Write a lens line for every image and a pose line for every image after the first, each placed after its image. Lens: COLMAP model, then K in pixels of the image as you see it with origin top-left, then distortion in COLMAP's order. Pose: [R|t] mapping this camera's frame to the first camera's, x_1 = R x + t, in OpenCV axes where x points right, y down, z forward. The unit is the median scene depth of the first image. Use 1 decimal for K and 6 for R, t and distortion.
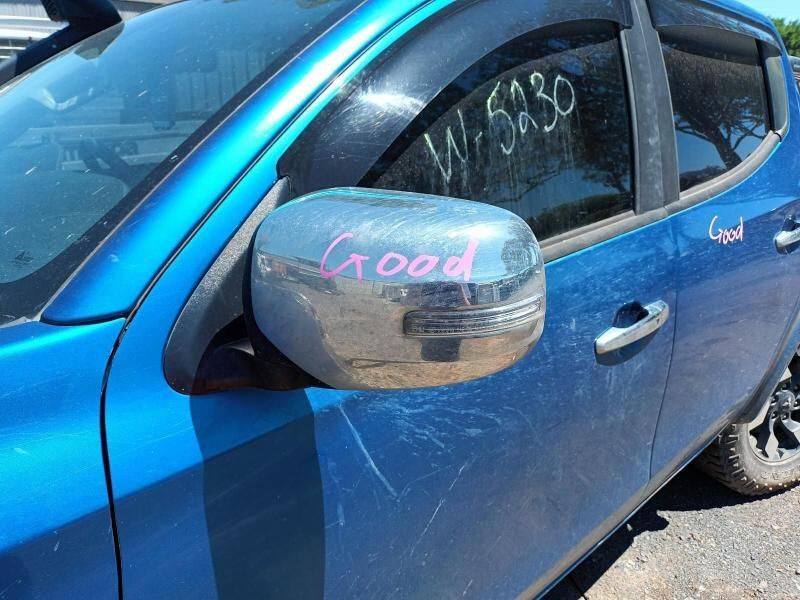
lens RADIAL K [[609.8, 0, 400.5], [0, 609.8, 305.6], [0, 0, 1]] dist [0.091897, -0.217550]
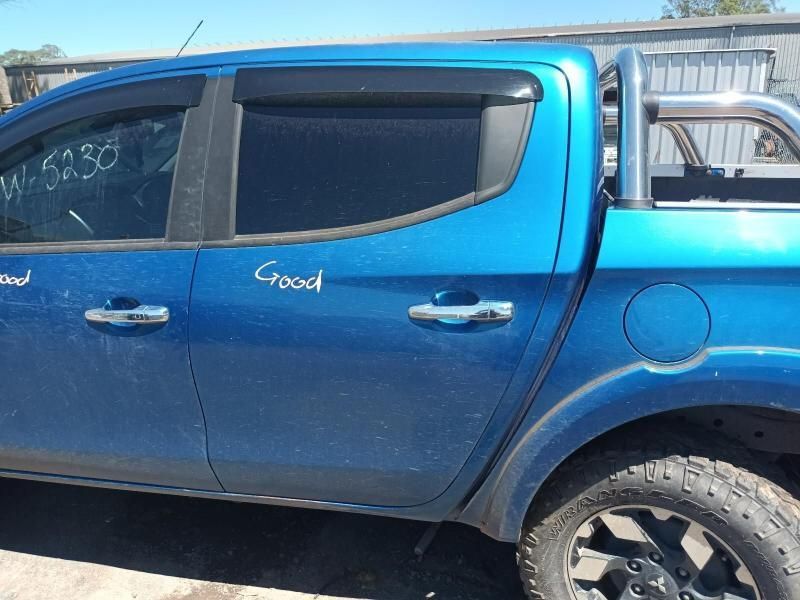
lens RADIAL K [[599.1, 0, 401.7], [0, 599.1, 305.3], [0, 0, 1]] dist [0.038529, -0.053856]
pose [[0.578308, 0.216694, -0.786514, 2.020373], [-0.242248, 0.966208, 0.088082, -0.291550], [0.779023, 0.139593, 0.611259, 0.687272]]
